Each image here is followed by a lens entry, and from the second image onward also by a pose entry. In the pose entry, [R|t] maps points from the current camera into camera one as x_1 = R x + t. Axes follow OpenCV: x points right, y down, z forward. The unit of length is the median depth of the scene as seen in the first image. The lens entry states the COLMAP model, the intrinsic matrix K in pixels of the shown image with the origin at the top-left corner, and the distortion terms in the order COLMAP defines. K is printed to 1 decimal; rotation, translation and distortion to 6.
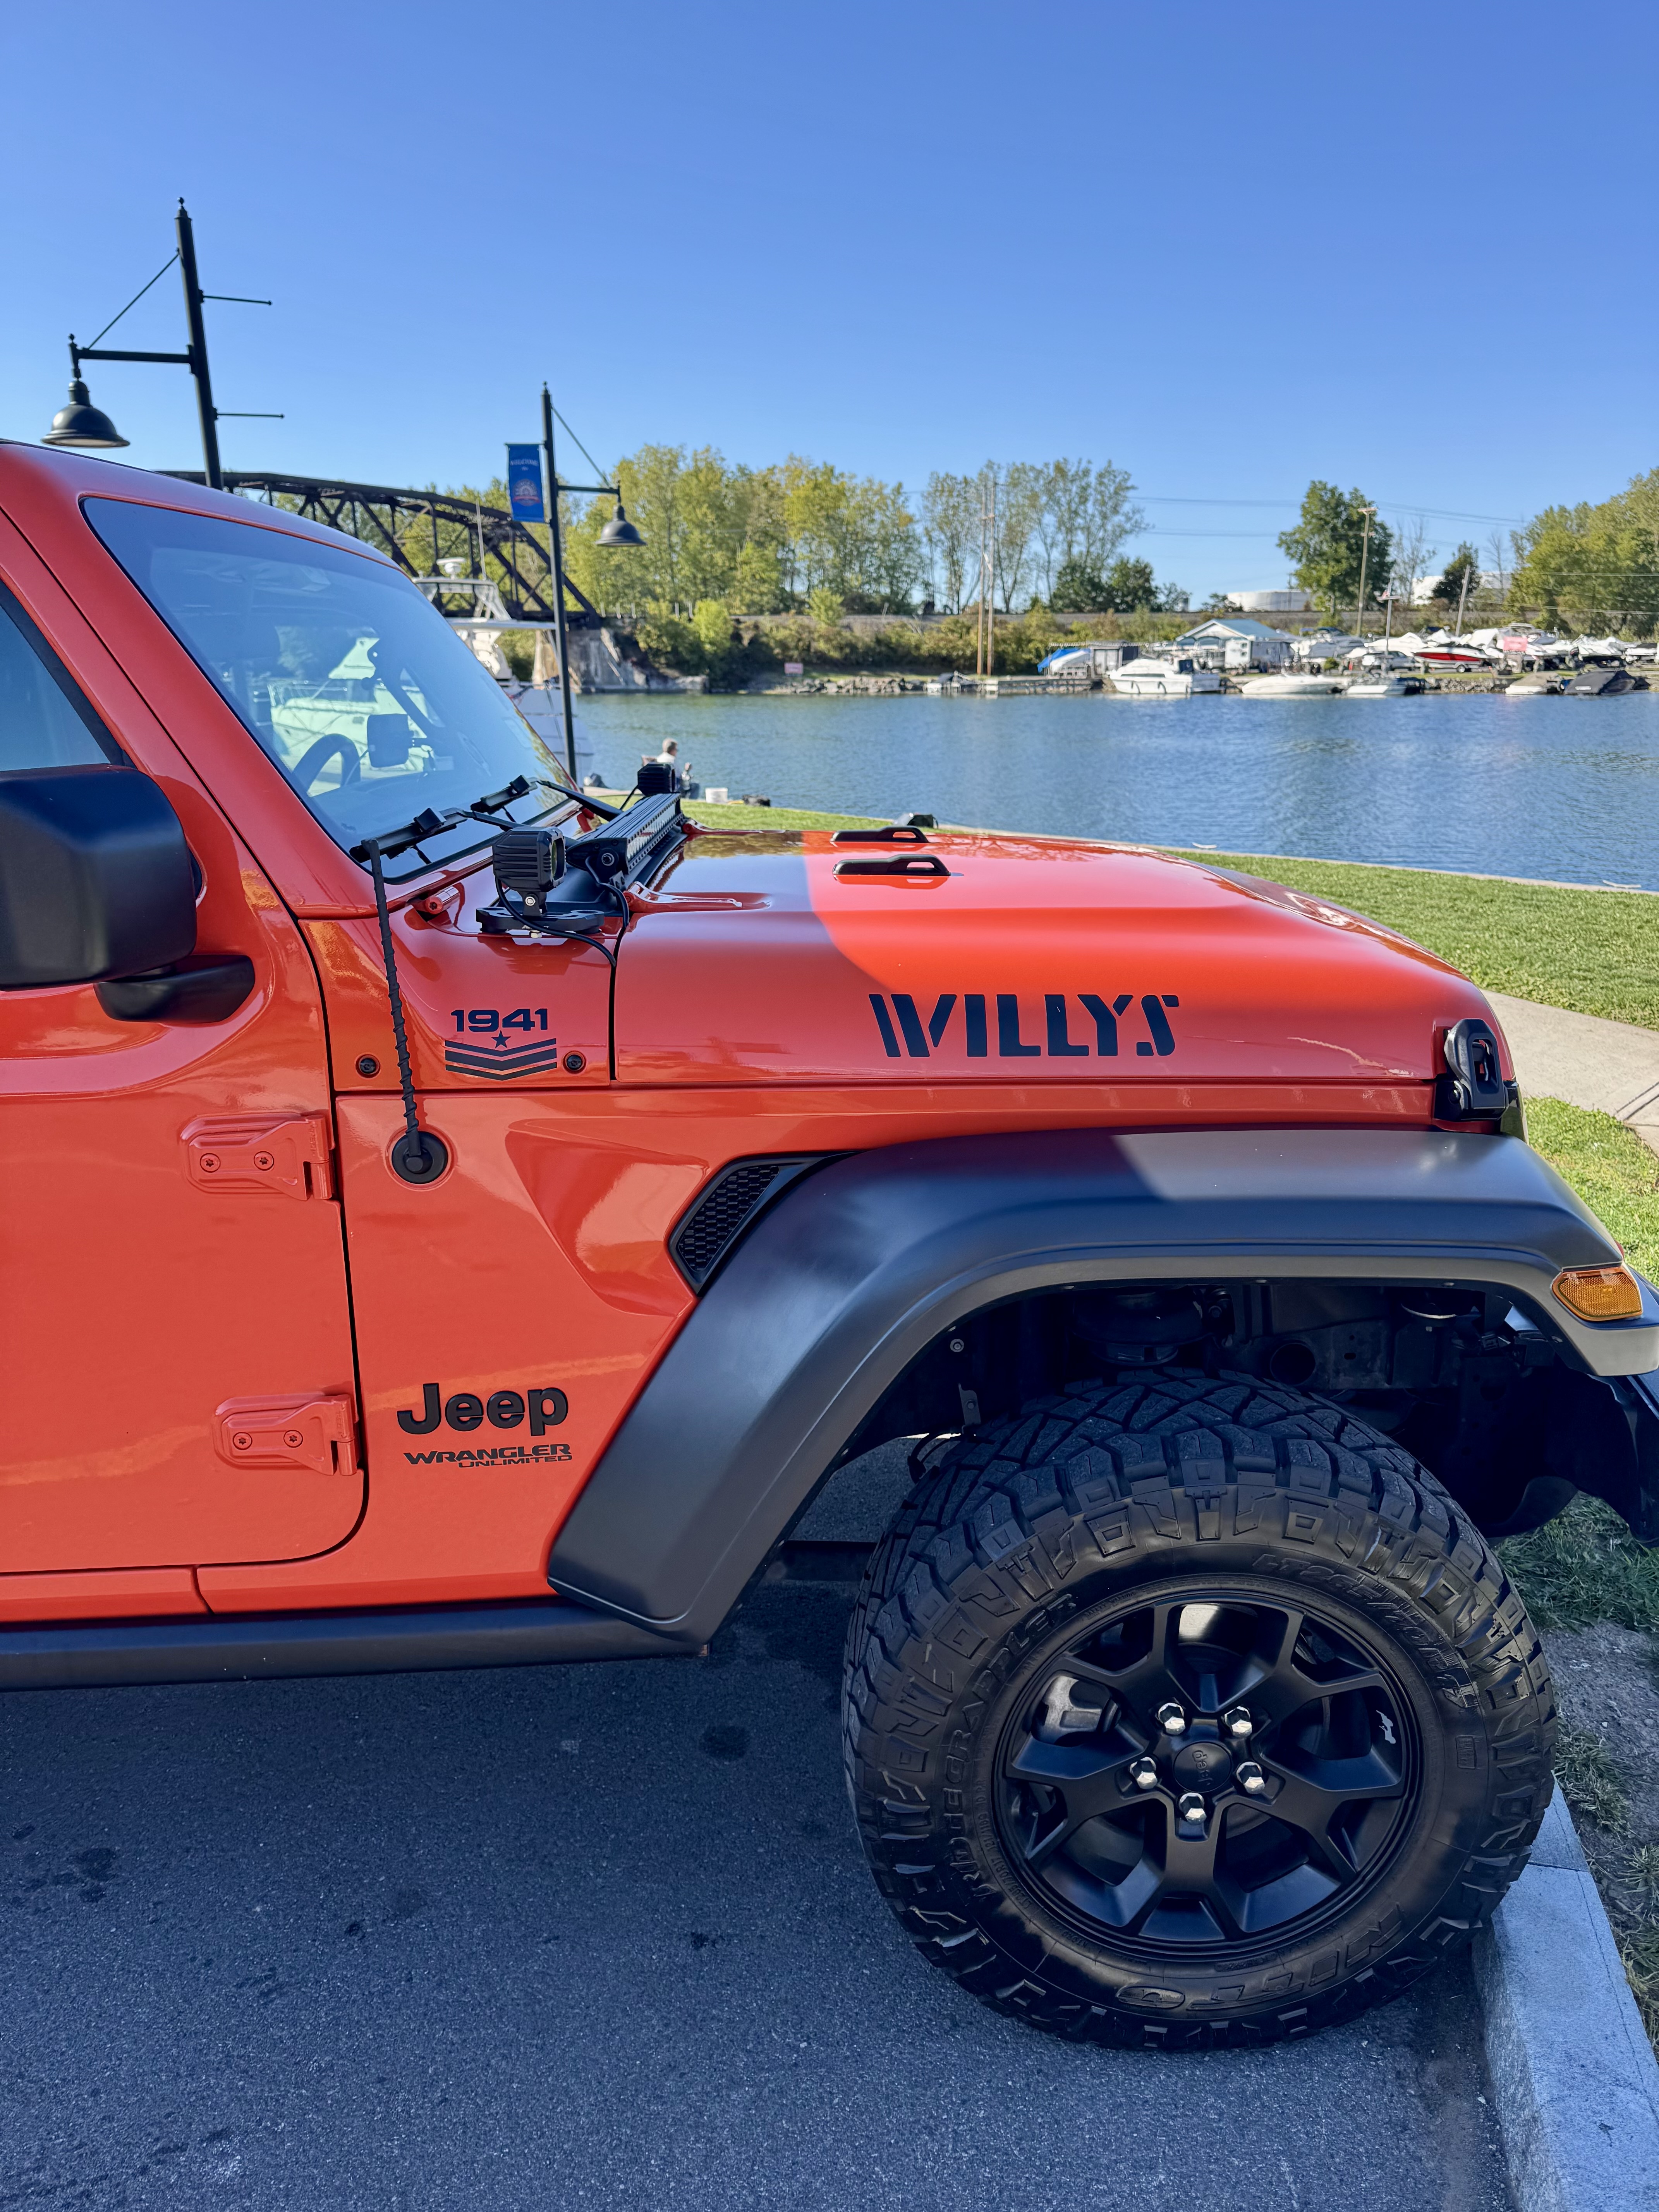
lens RADIAL K [[1551.0, 0, 837.9], [0, 1551.0, 1095.4], [0, 0, 1]] dist [0.038495, -0.061123]
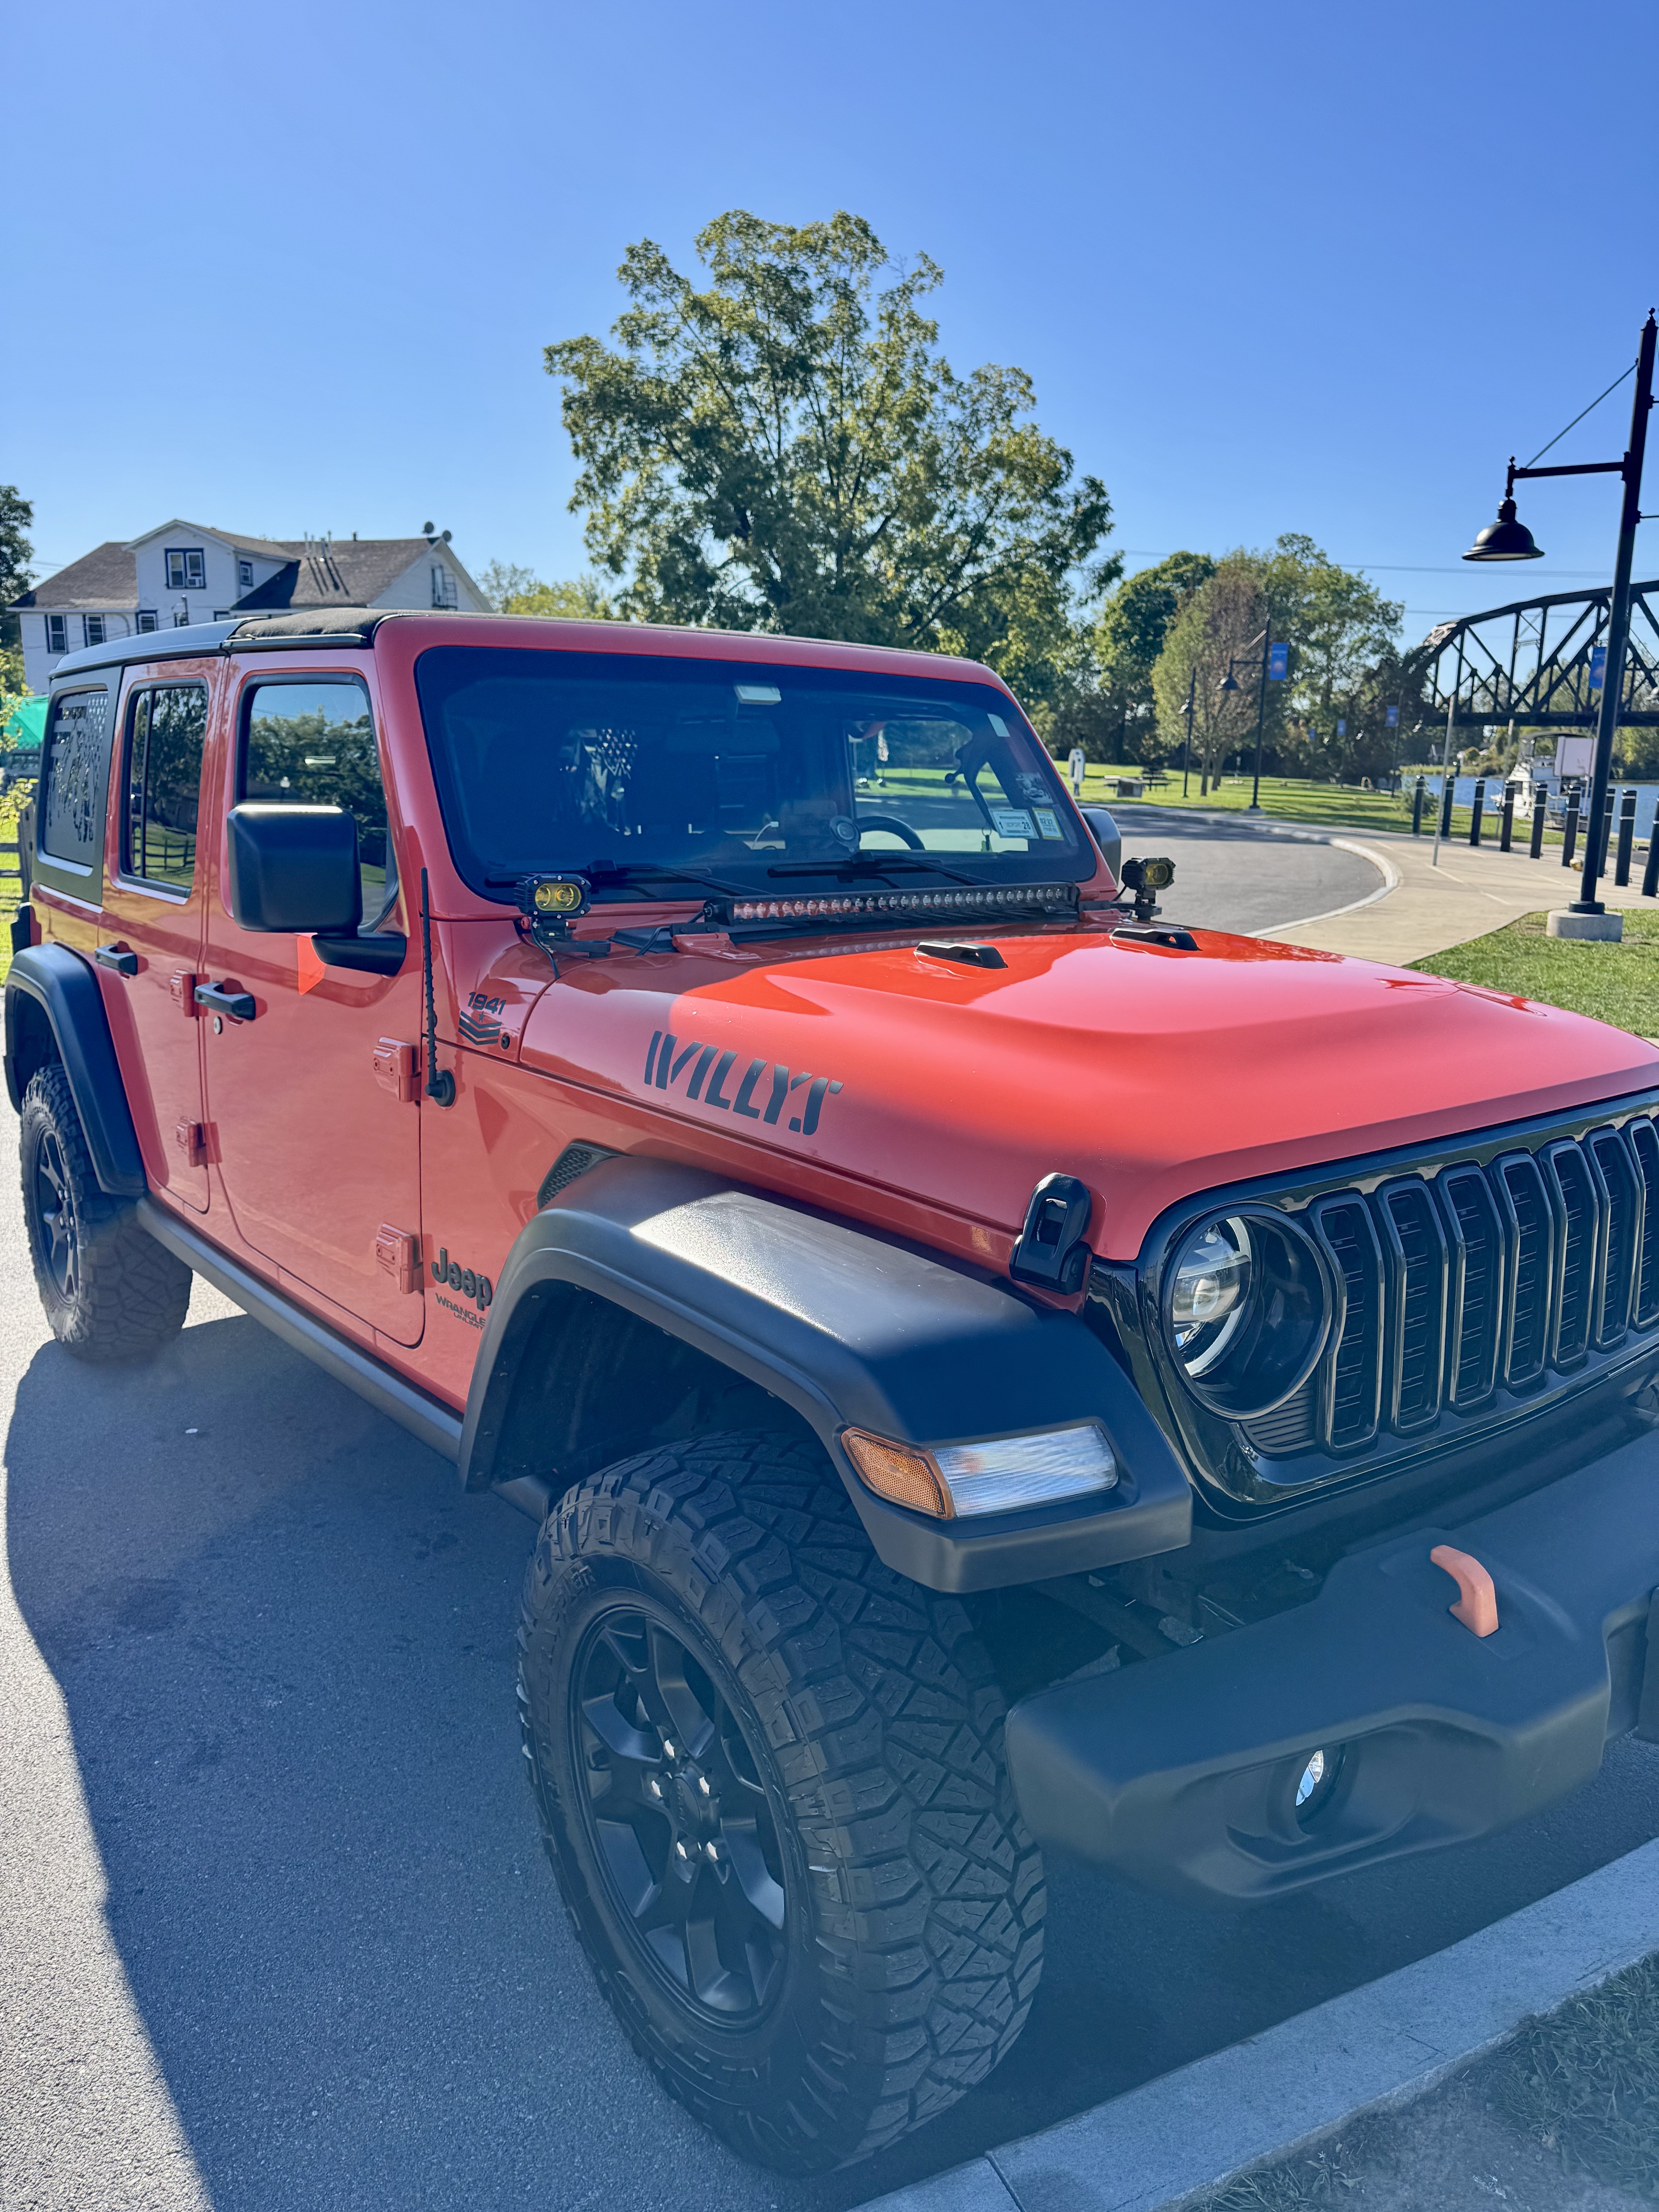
lens RADIAL K [[1551.0, 0, 837.9], [0, 1551.0, 1095.4], [0, 0, 1]] dist [0.038495, -0.061123]
pose [[0.601255, 0.189599, -0.776237, 0.138537], [-0.236384, 0.970165, 0.053869, -0.015176], [0.763292, 0.151101, 0.628135, 0.048072]]
